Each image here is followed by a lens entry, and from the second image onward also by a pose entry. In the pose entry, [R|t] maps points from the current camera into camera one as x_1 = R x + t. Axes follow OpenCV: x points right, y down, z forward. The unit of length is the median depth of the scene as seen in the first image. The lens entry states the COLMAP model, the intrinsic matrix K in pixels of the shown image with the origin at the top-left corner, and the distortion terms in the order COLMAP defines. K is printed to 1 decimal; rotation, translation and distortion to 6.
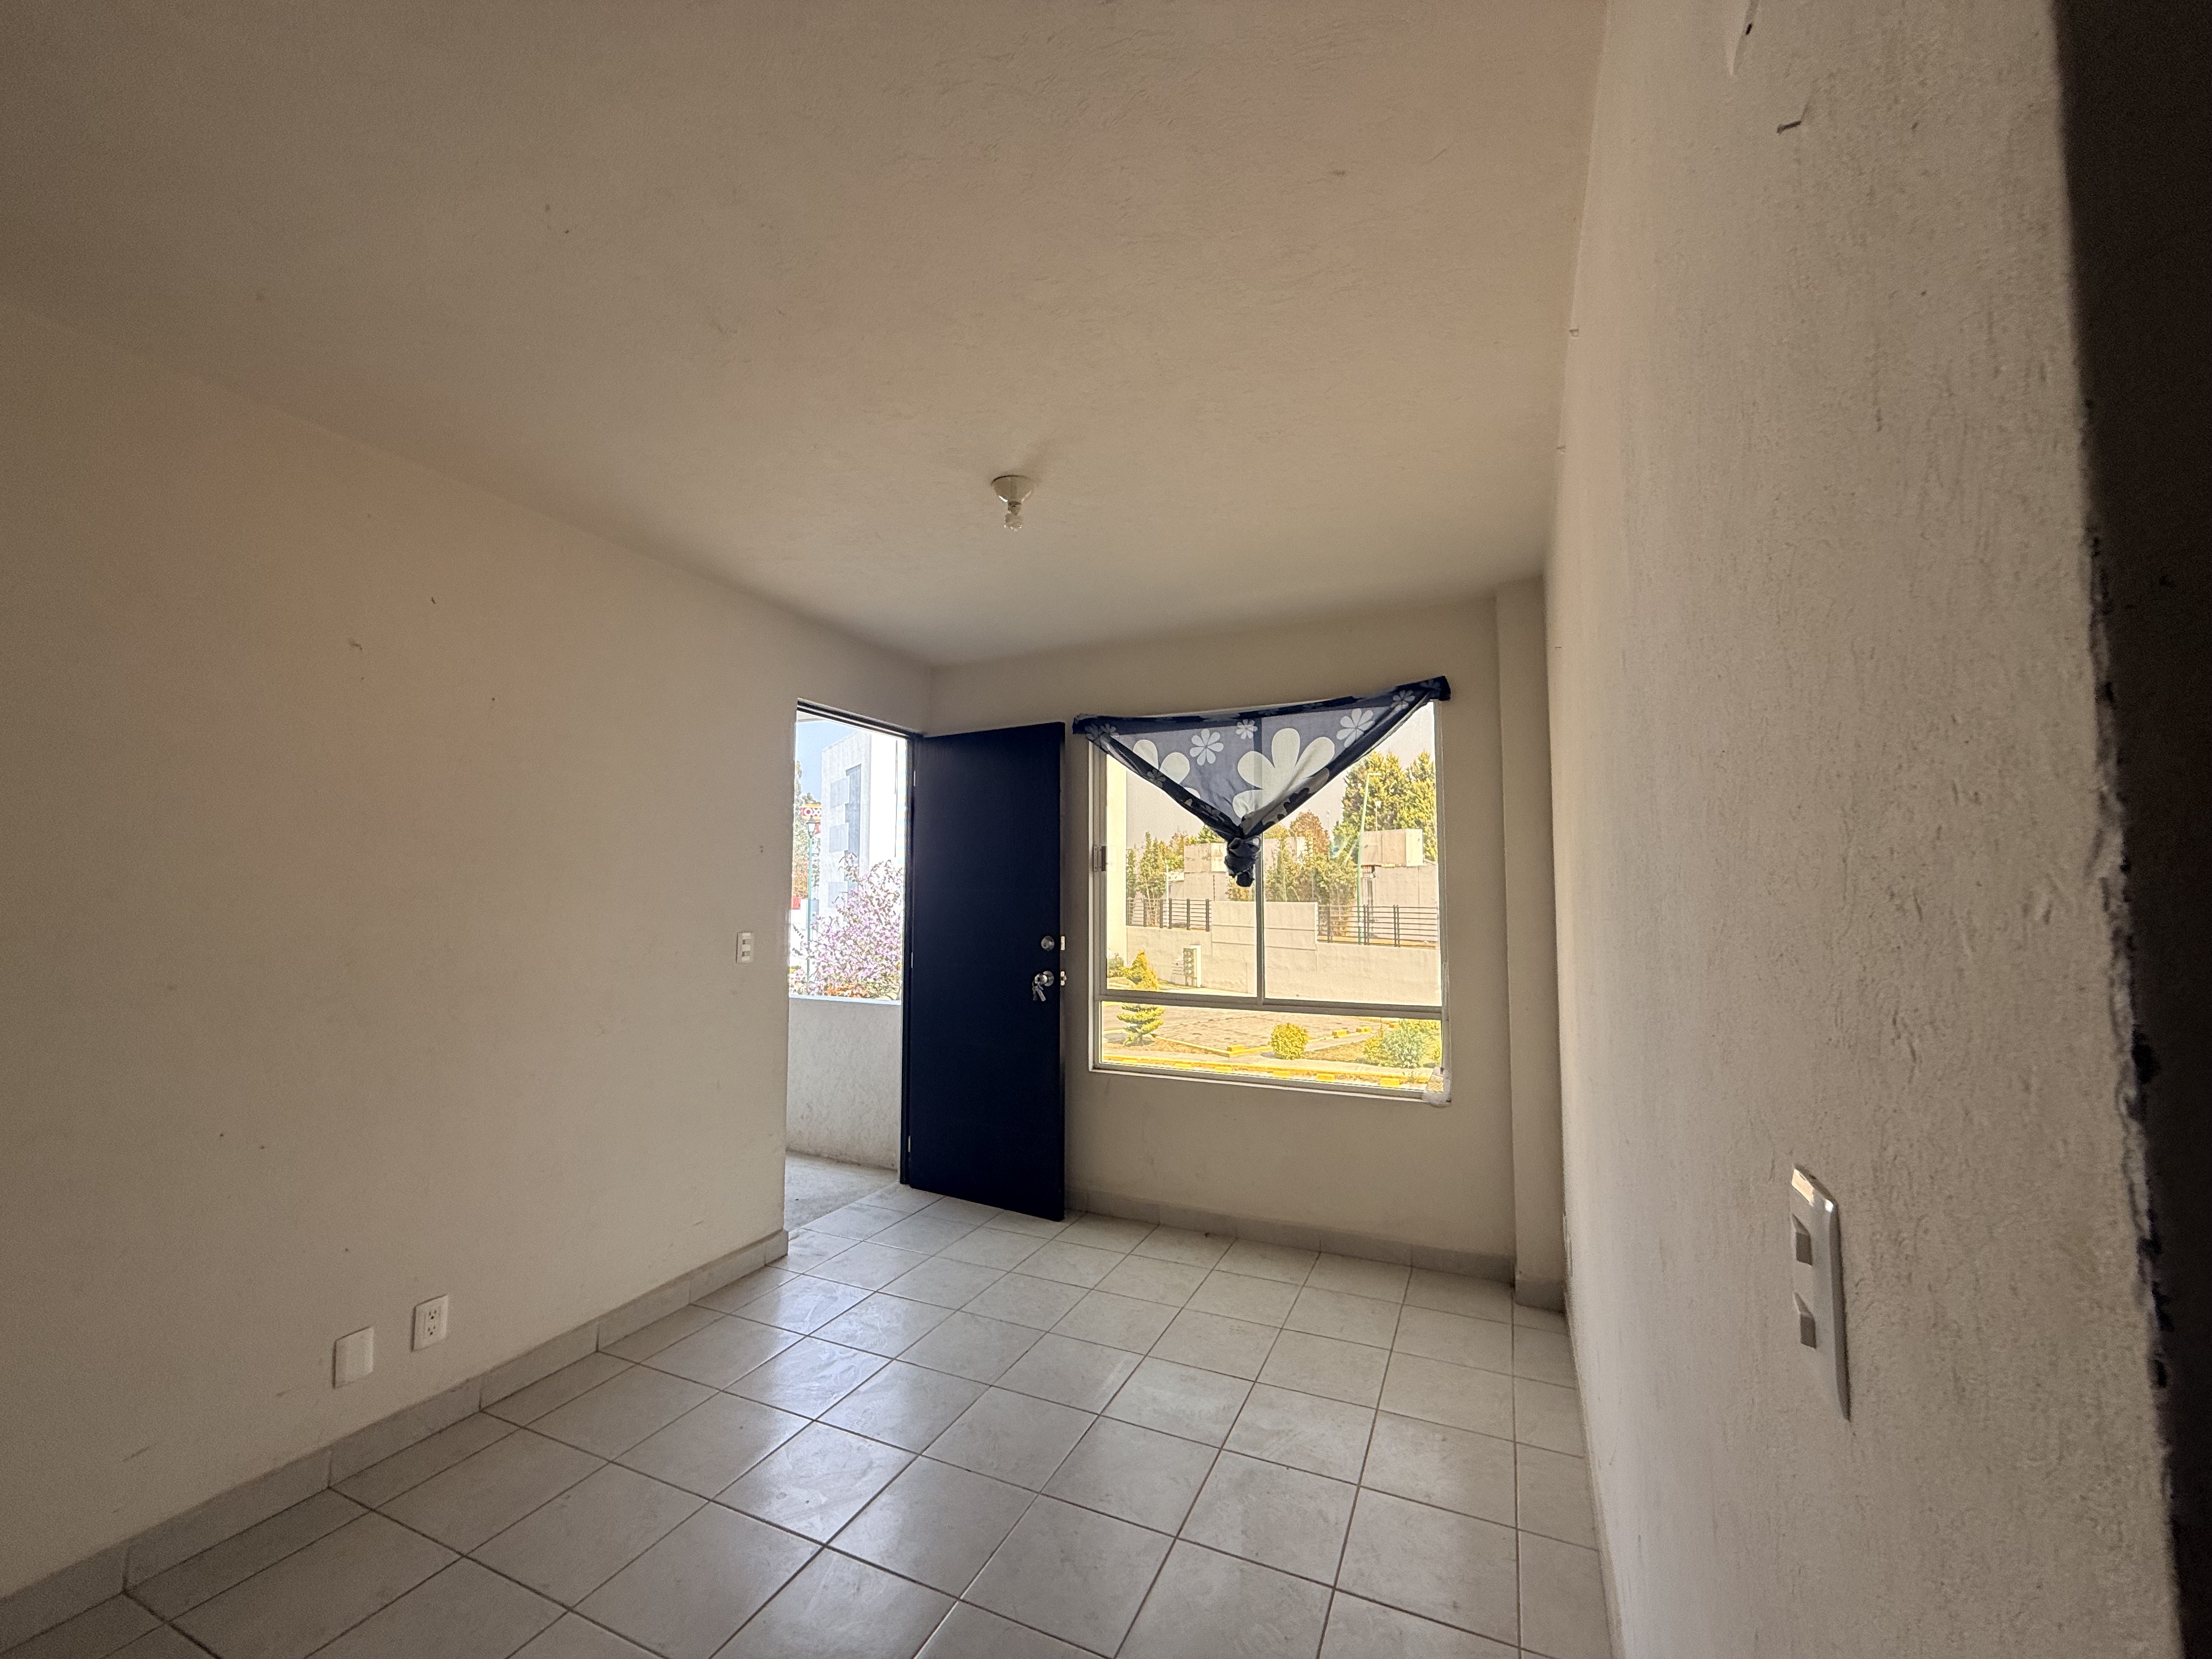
lens RADIAL K [[883.0, 0, 1100.2], [0, 883.0, 826.5], [0, 0, 1]] dist [-0.001066, 0.000456]
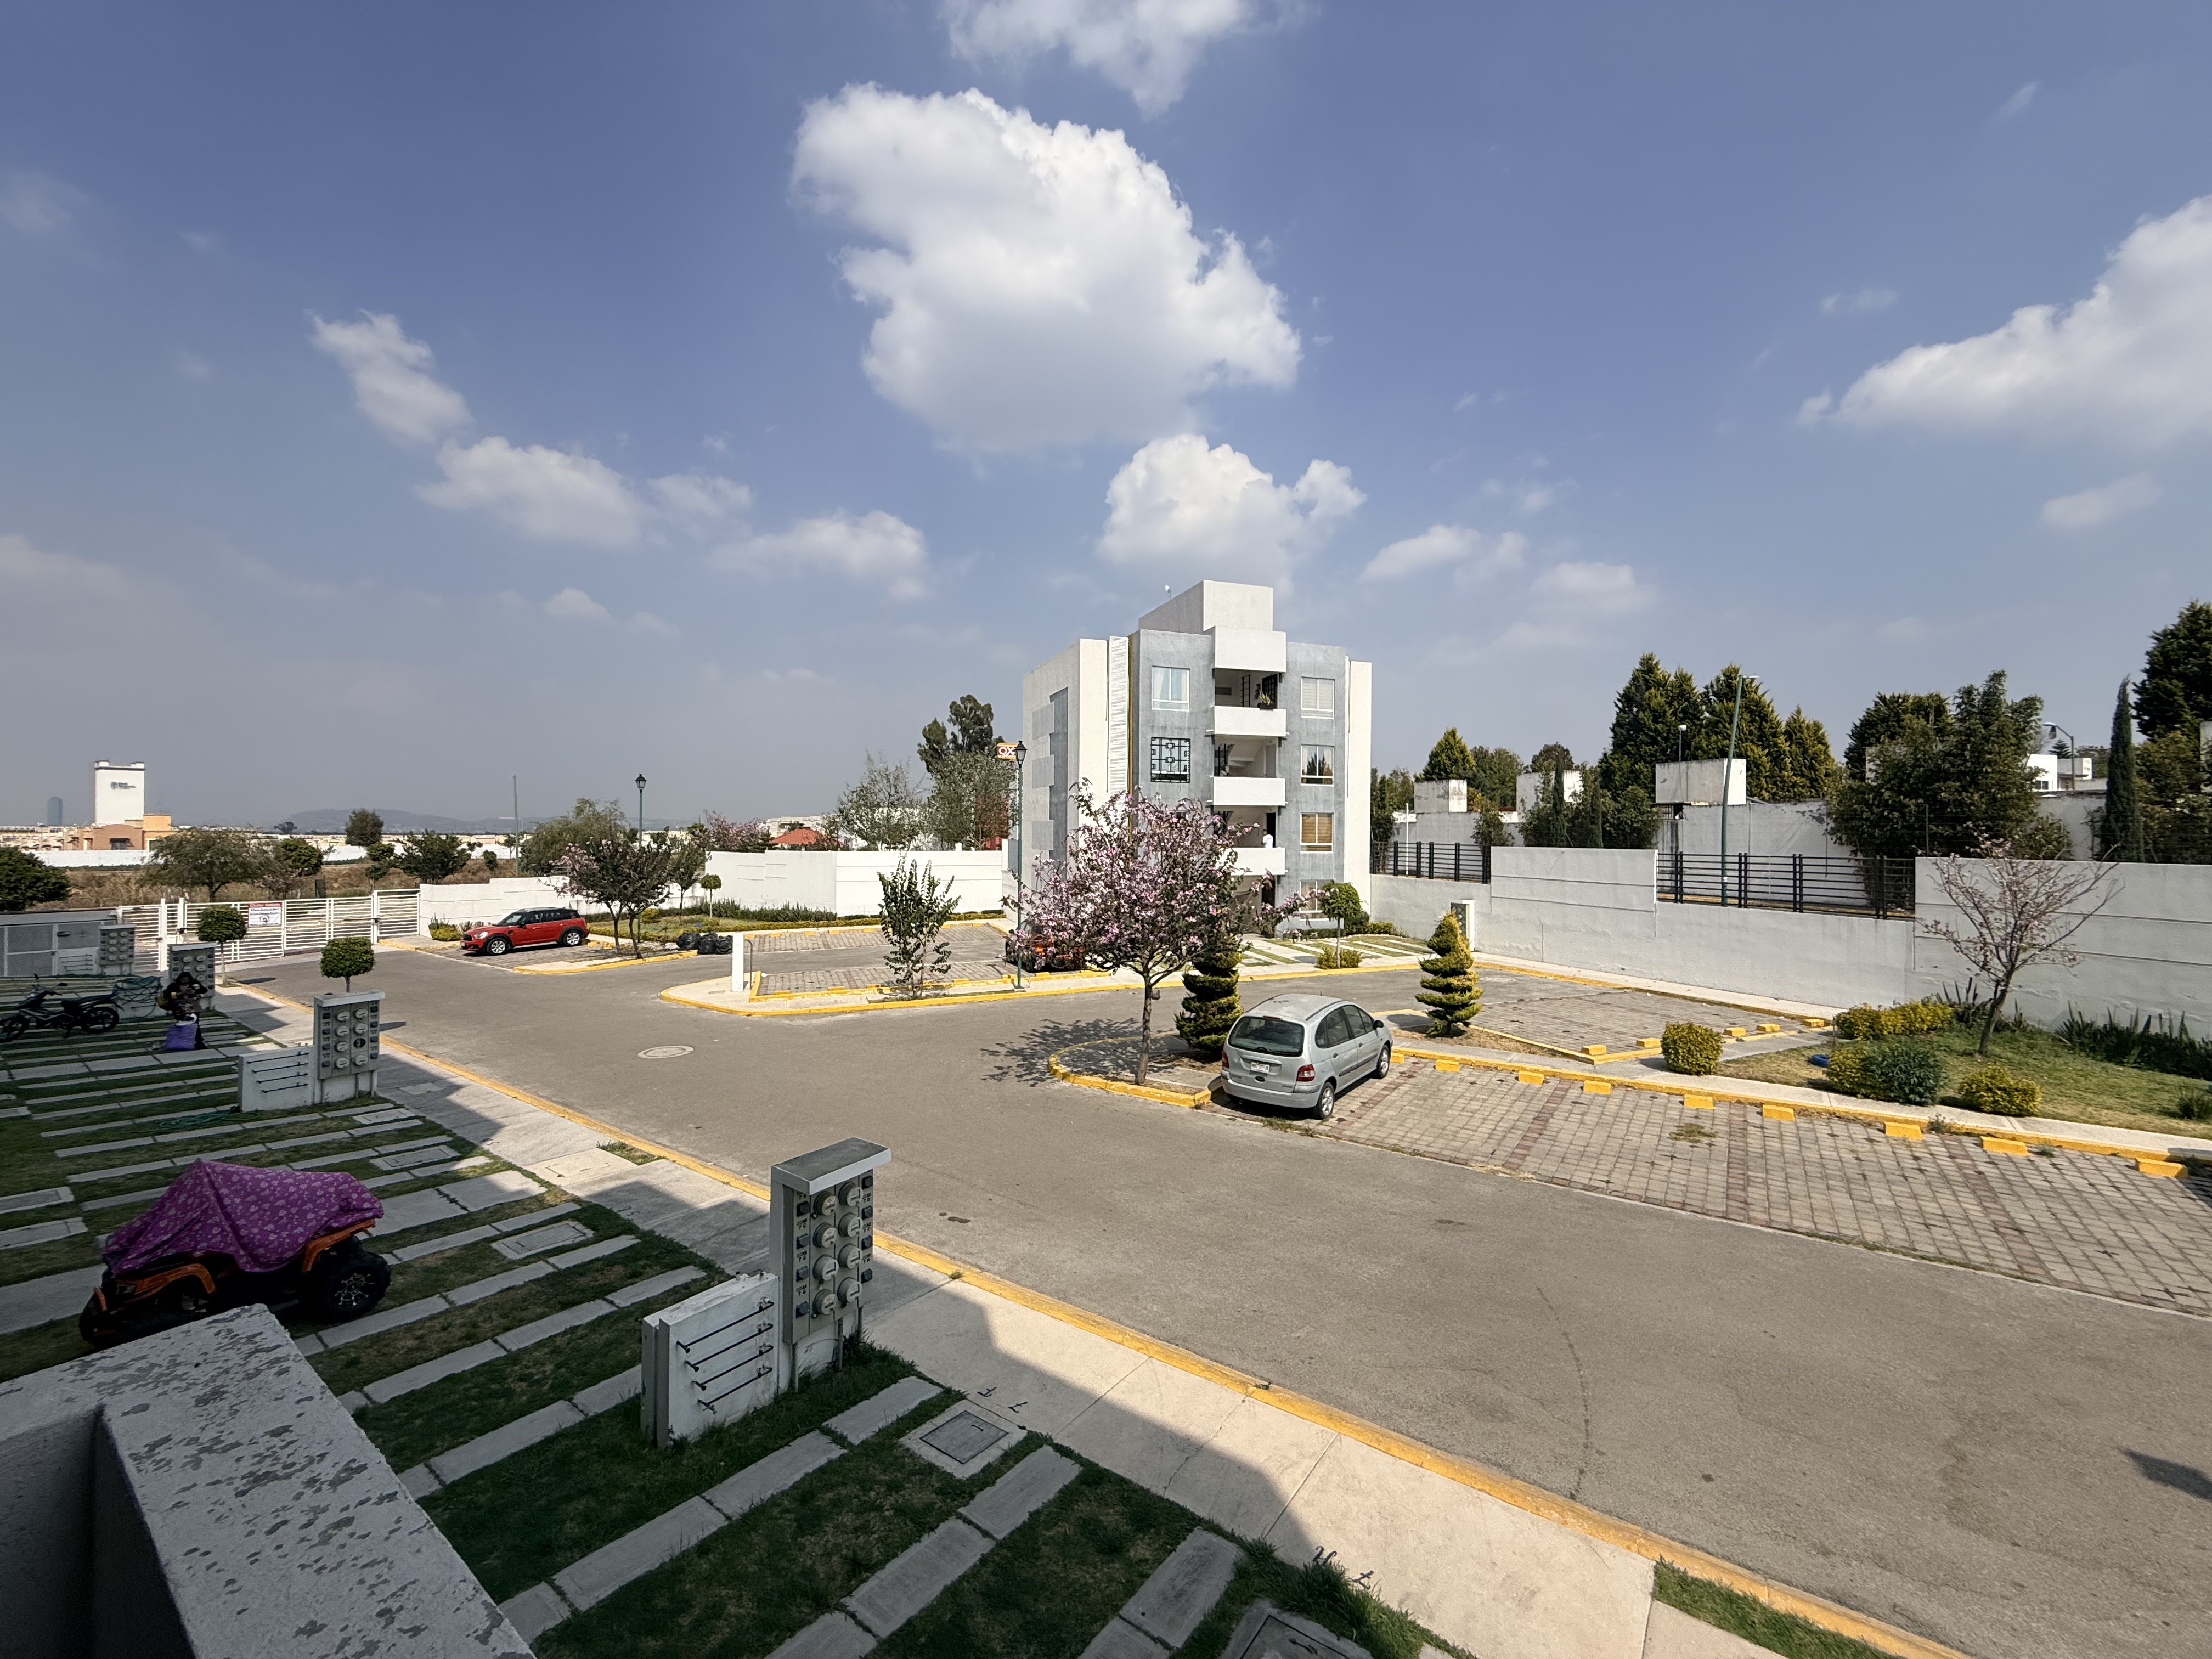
lens RADIAL K [[883.2, 0, 1100.3], [0, 883.2, 827.5], [0, 0, 1]] dist [-0.000612, 0.000303]
pose [[0.979321, 0.006827, -0.202198, -0.361831], [0.006727, 0.997779, 0.066266, 0.066437], [0.202201, -0.066256, 0.977100, 0.810865]]
